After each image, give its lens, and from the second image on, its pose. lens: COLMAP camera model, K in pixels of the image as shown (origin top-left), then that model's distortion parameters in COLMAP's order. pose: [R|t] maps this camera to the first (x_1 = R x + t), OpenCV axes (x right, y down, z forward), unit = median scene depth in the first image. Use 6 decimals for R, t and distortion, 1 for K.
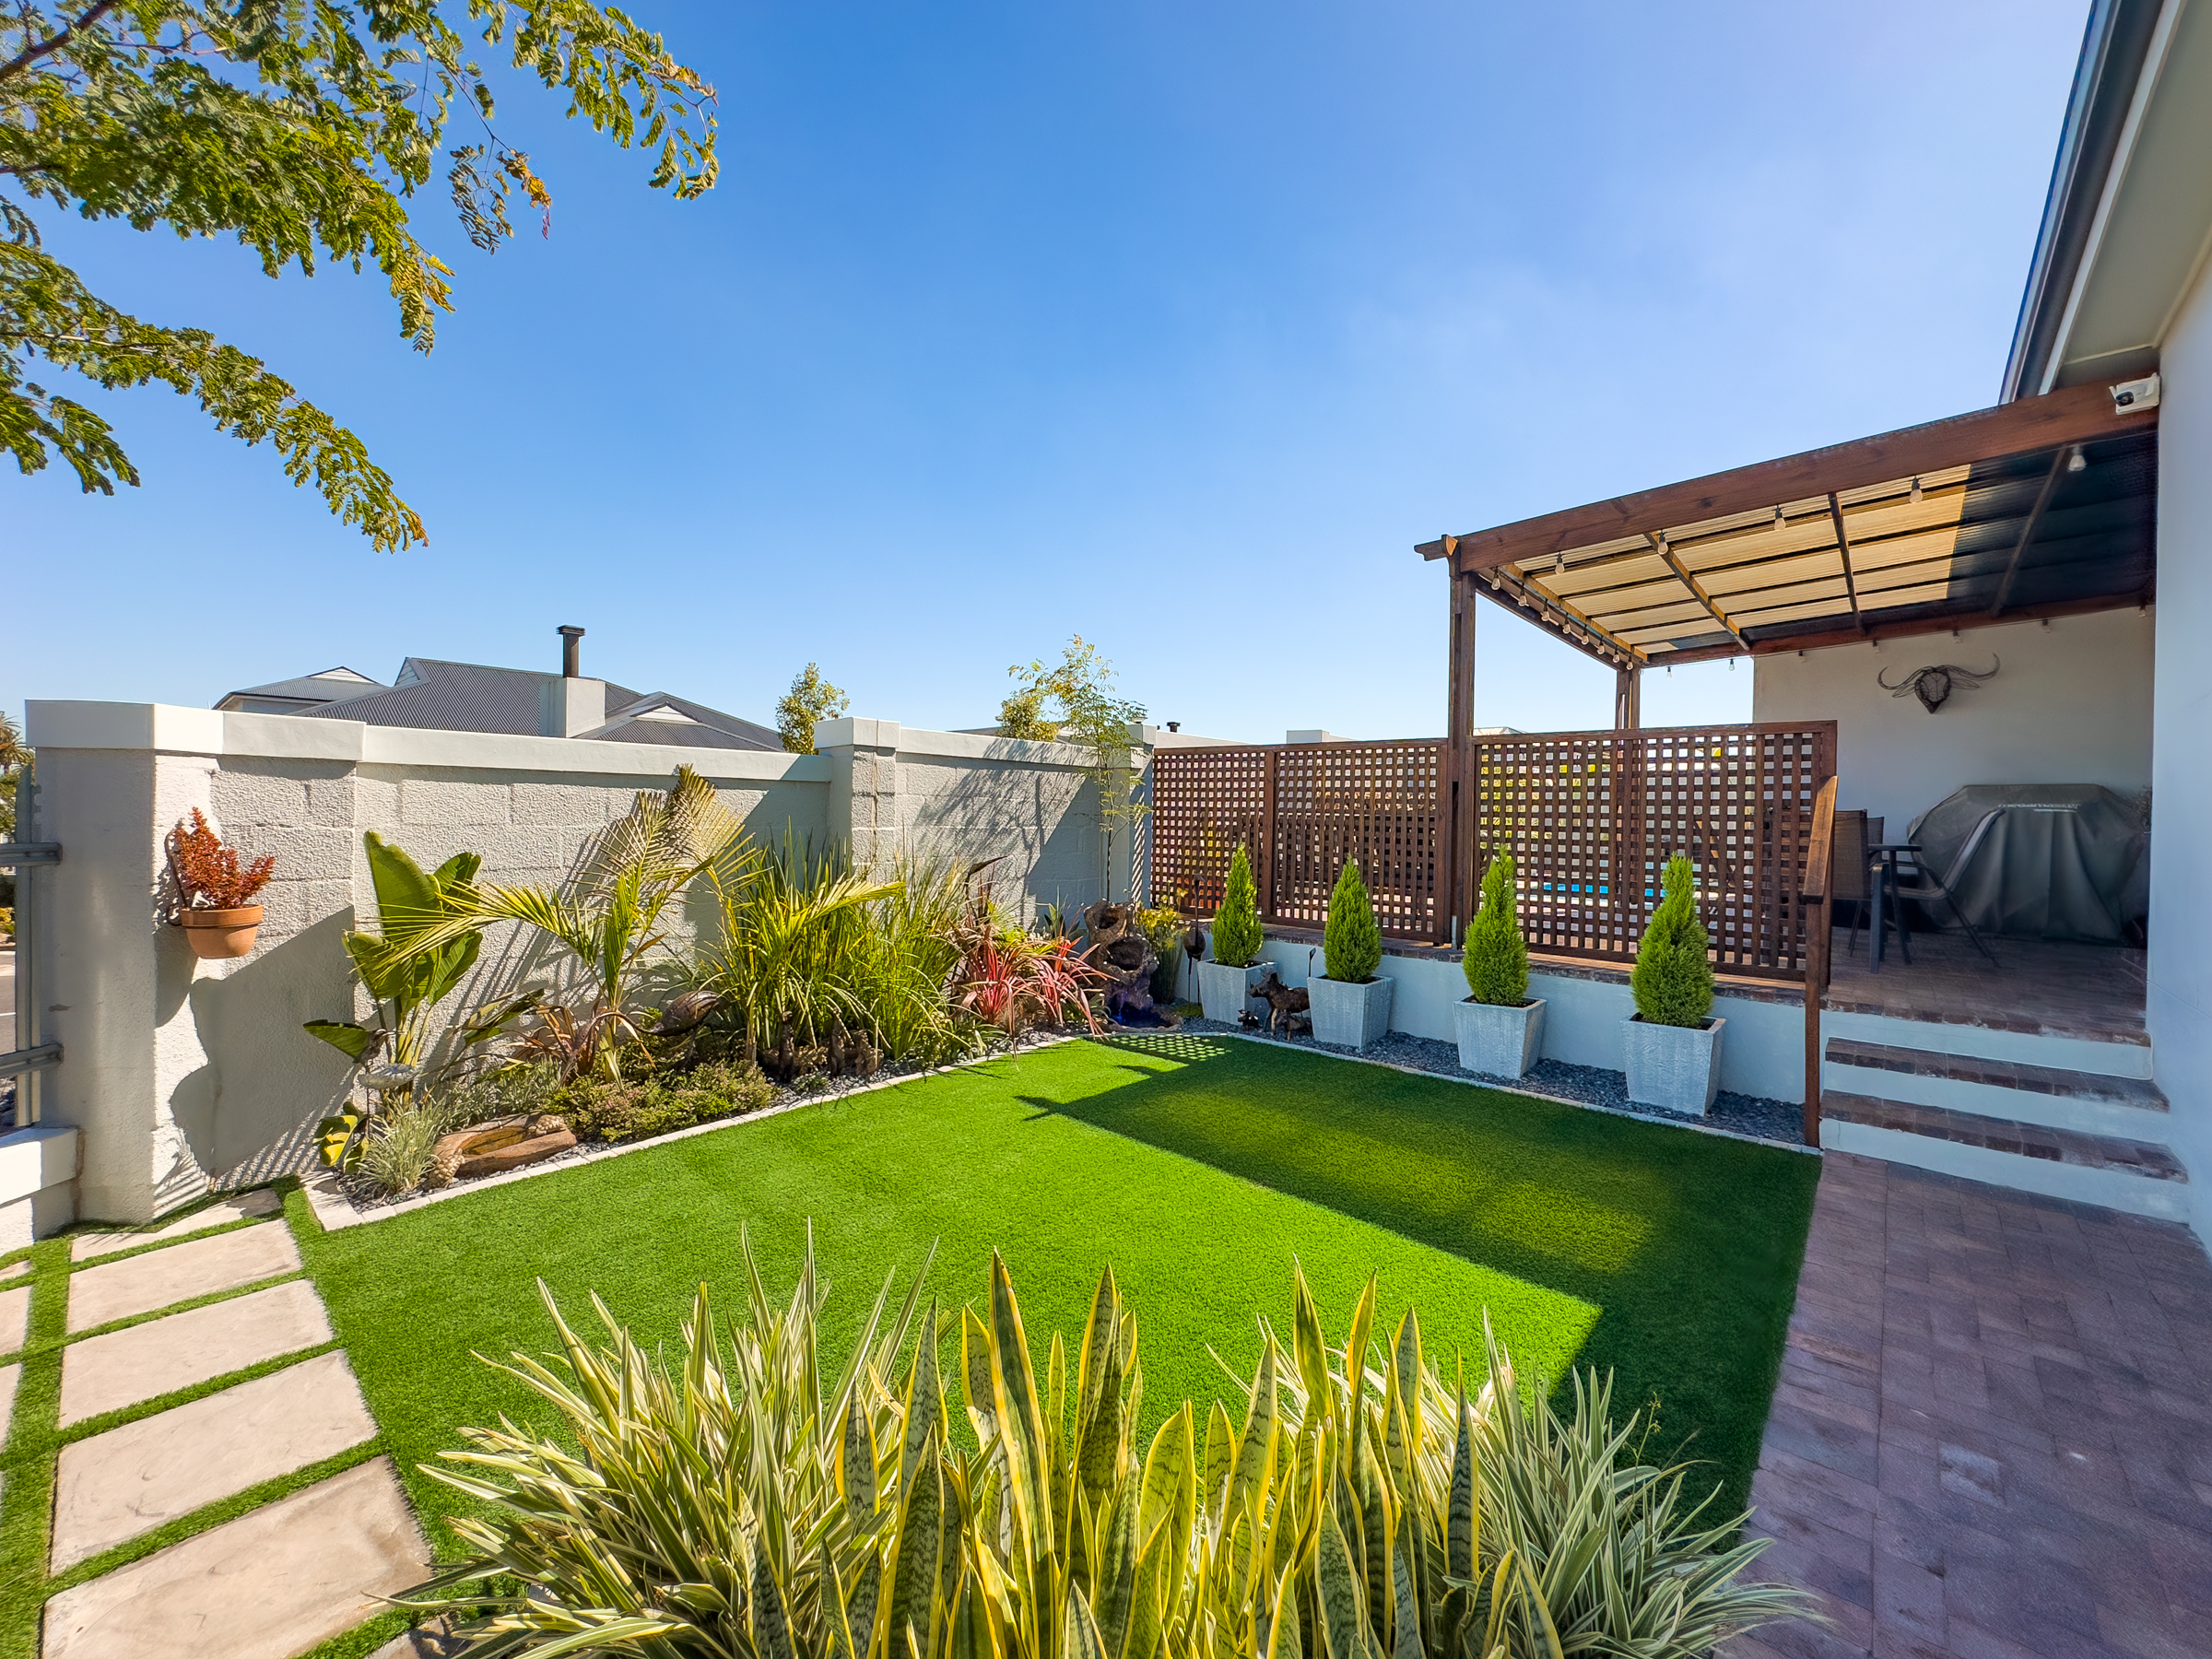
lens RADIAL K [[895.1, 0, 1141.4], [0, 895.1, 830.6], [0, 0, 1]] dist [-0.008007, 0.002449]
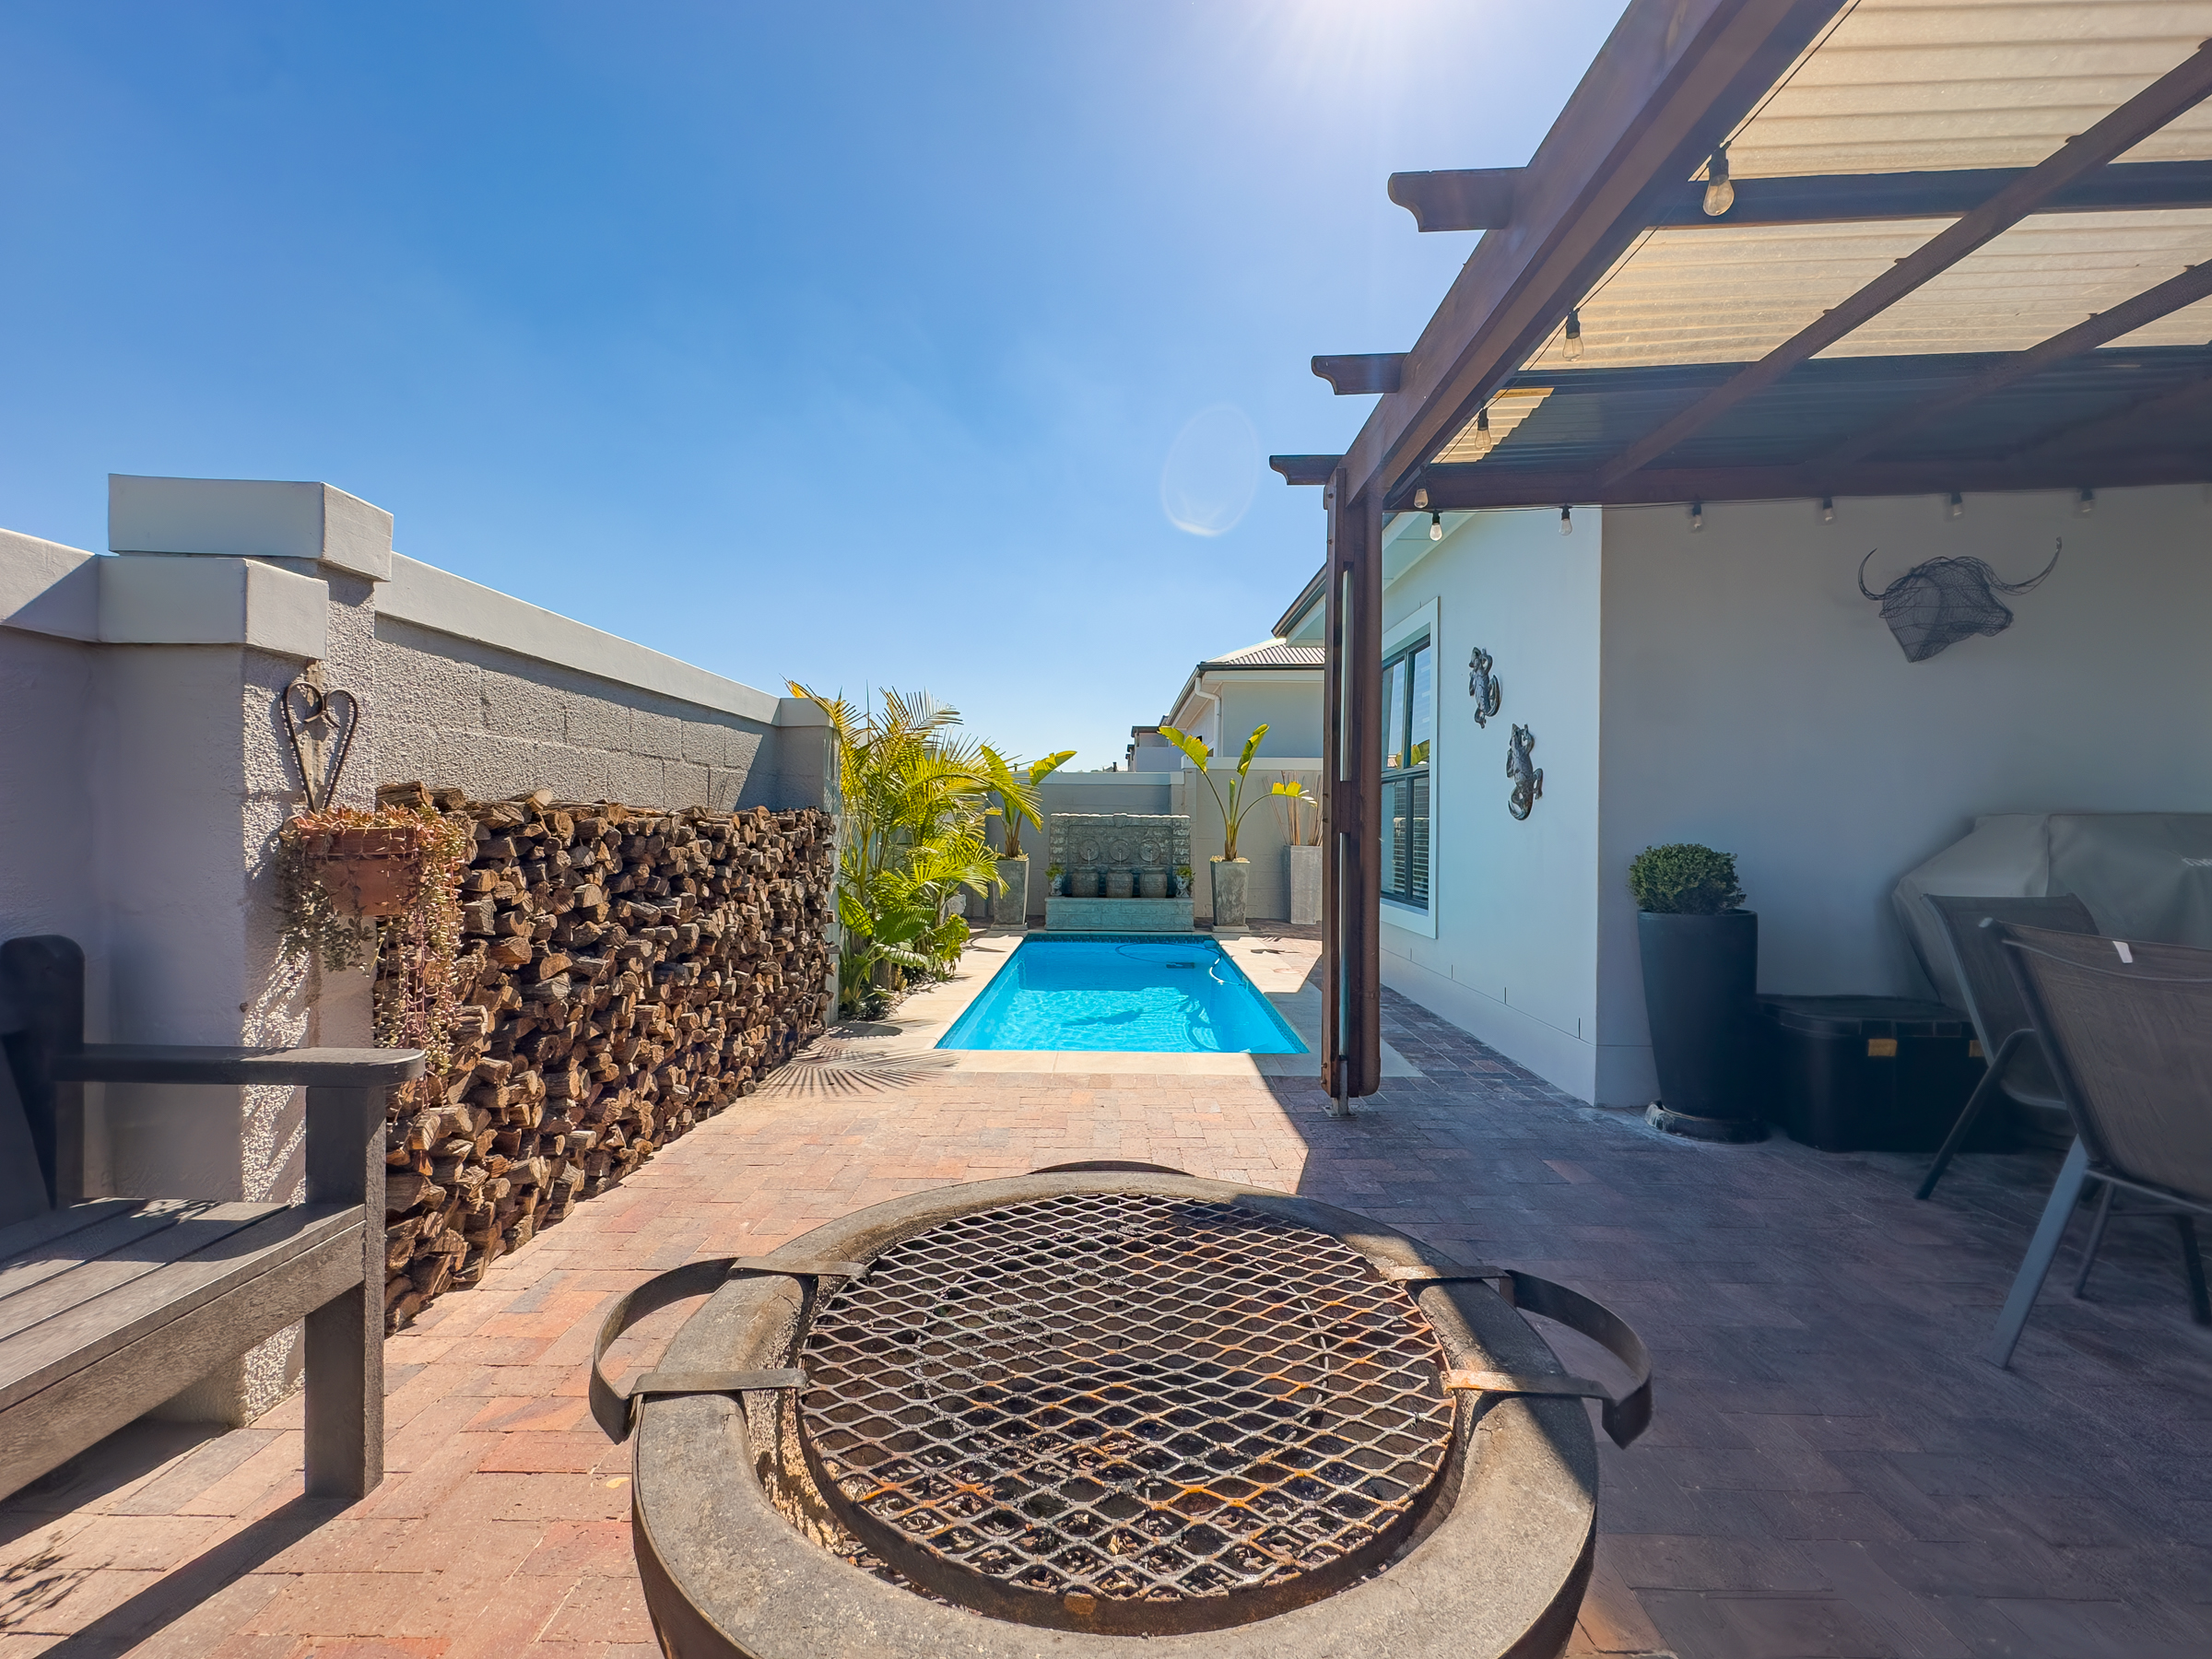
lens RADIAL K [[895.1, 0, 1113.4], [0, 895.1, 827.4], [0, 0, 1]] dist [-0.008007, 0.002449]
pose [[0.758245, -0.016208, 0.651768, 0.316385], [0.018891, 0.999817, 0.002886, -0.065797], [-0.651696, 0.010124, 0.758413, 1.208585]]
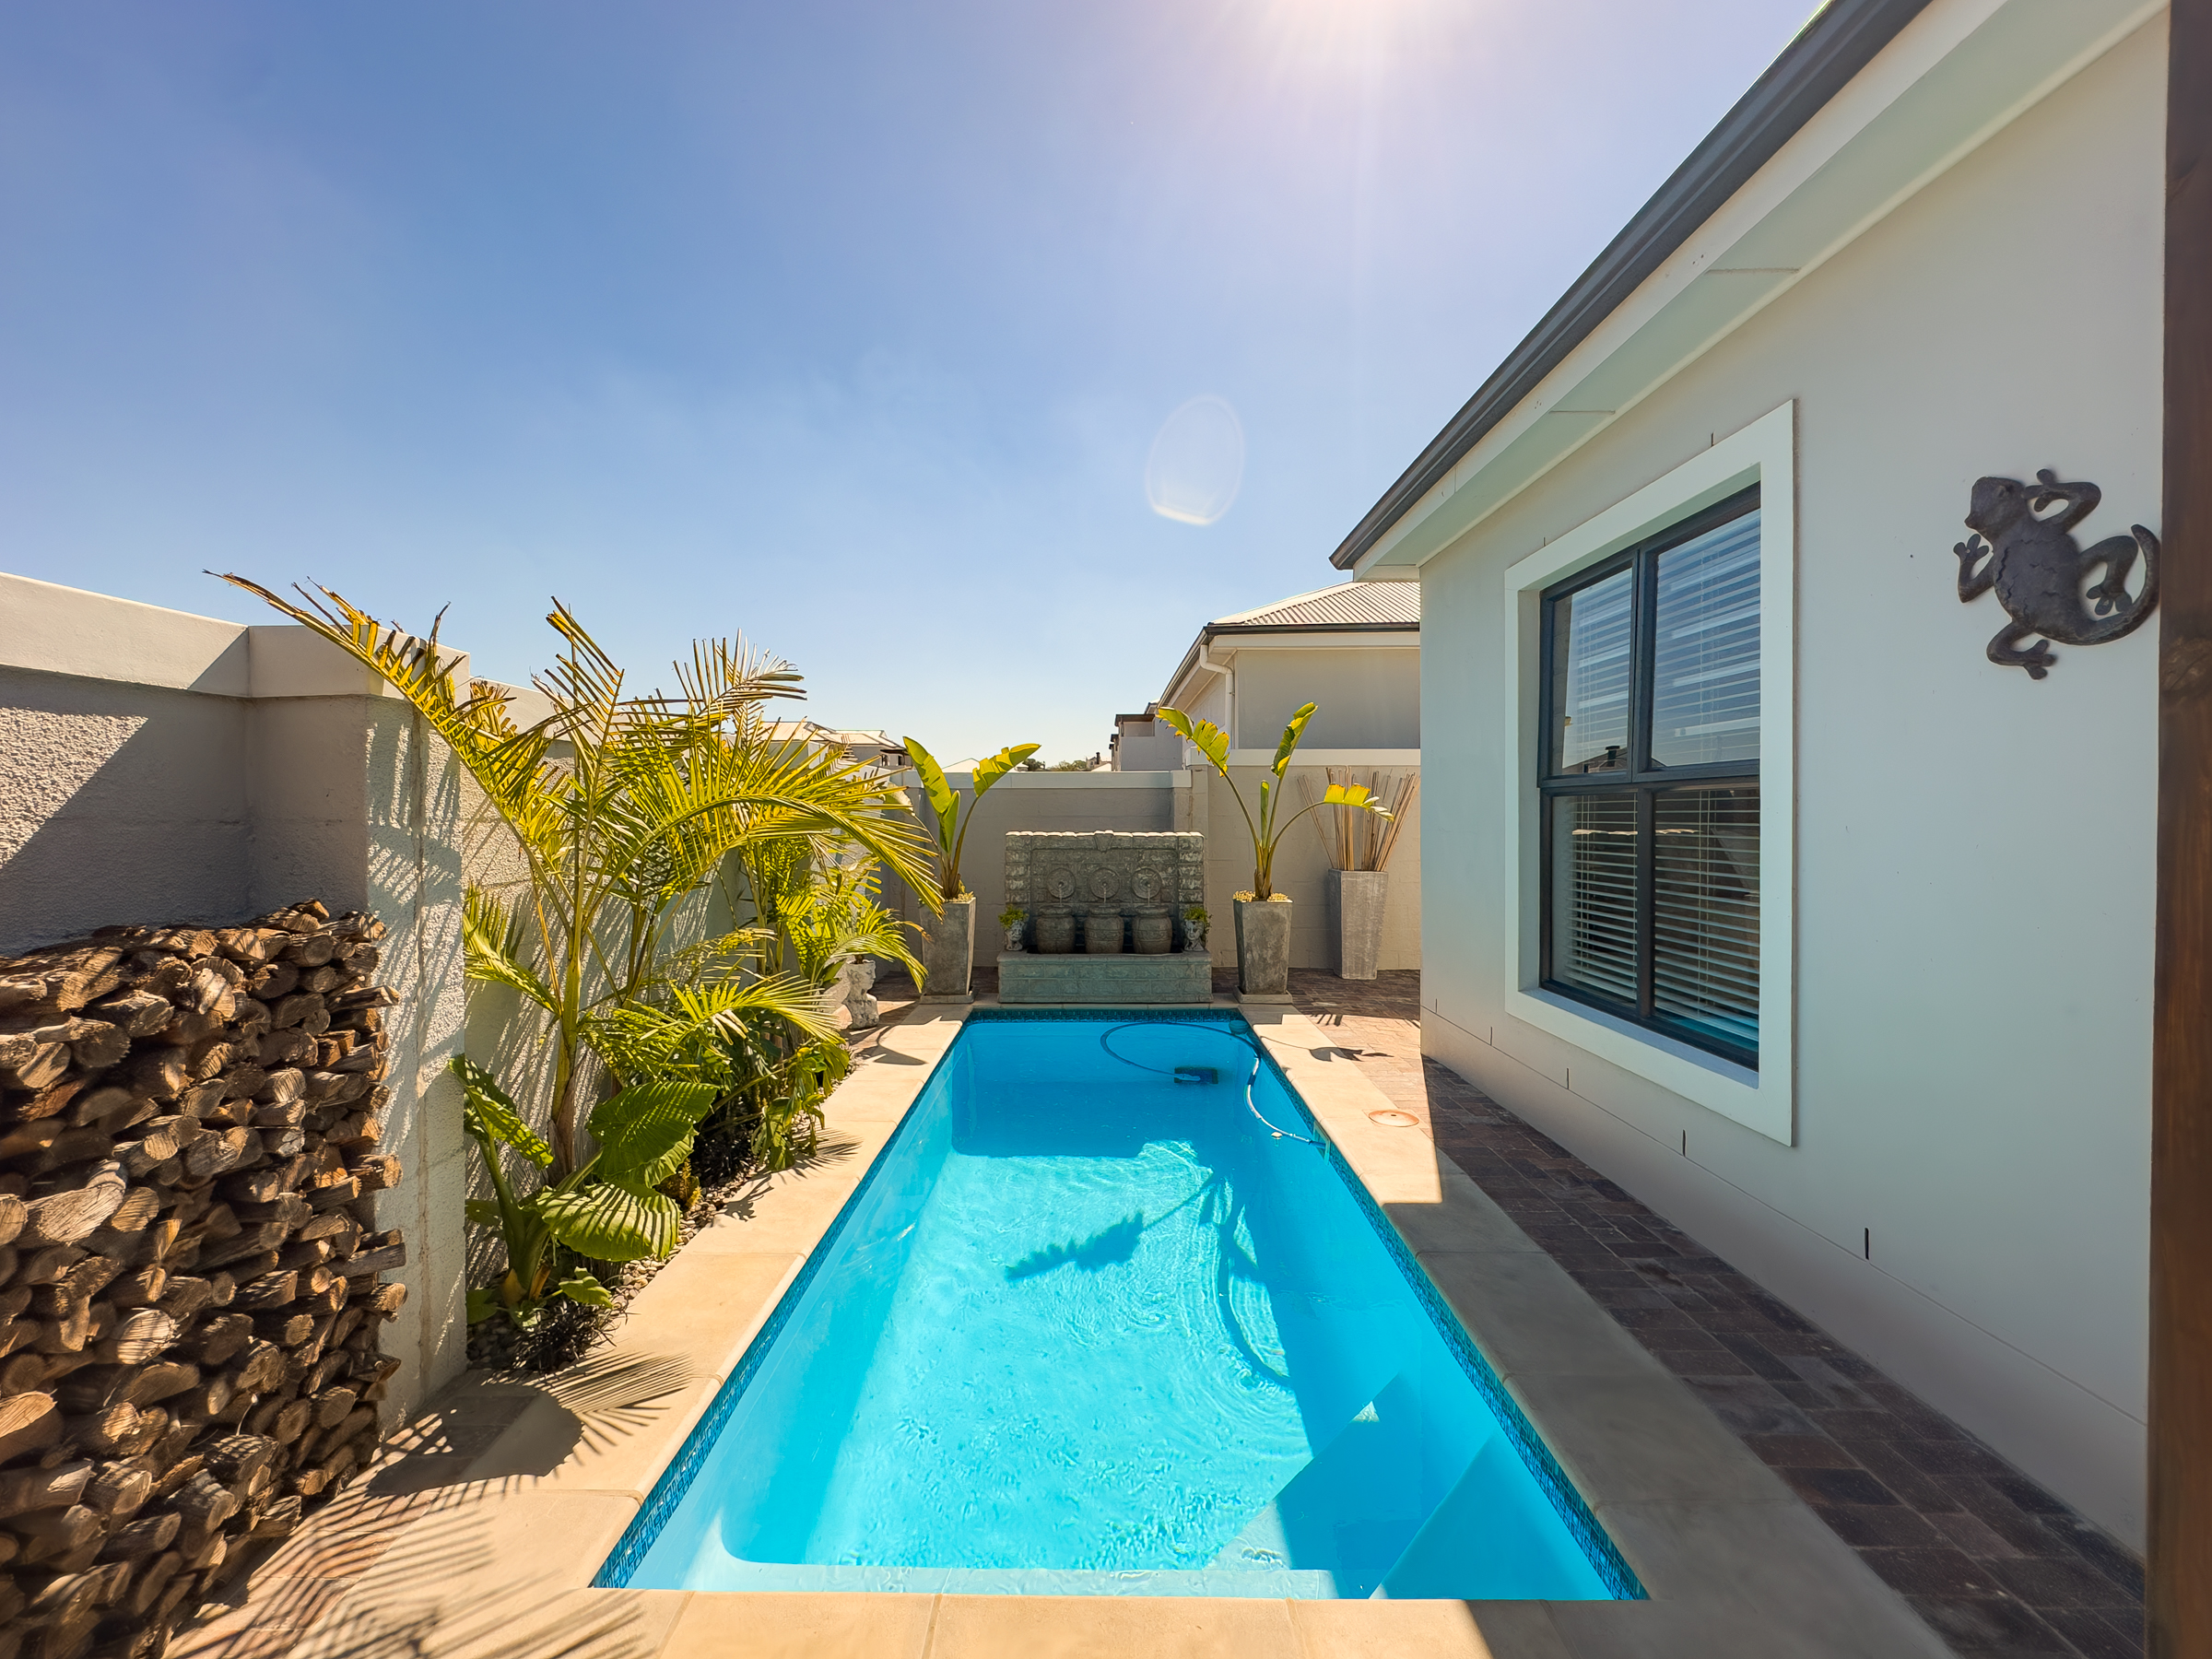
lens RADIAL K [[895.1, 0, 1084.9], [0, 895.1, 829.5], [0, 0, 1]] dist [-0.008007, 0.002449]
pose [[0.766105, -0.033743, 0.641829, 0.658032], [0.031254, 0.999395, 0.015236, -0.110920], [-0.641955, 0.008387, 0.766696, 1.600493]]
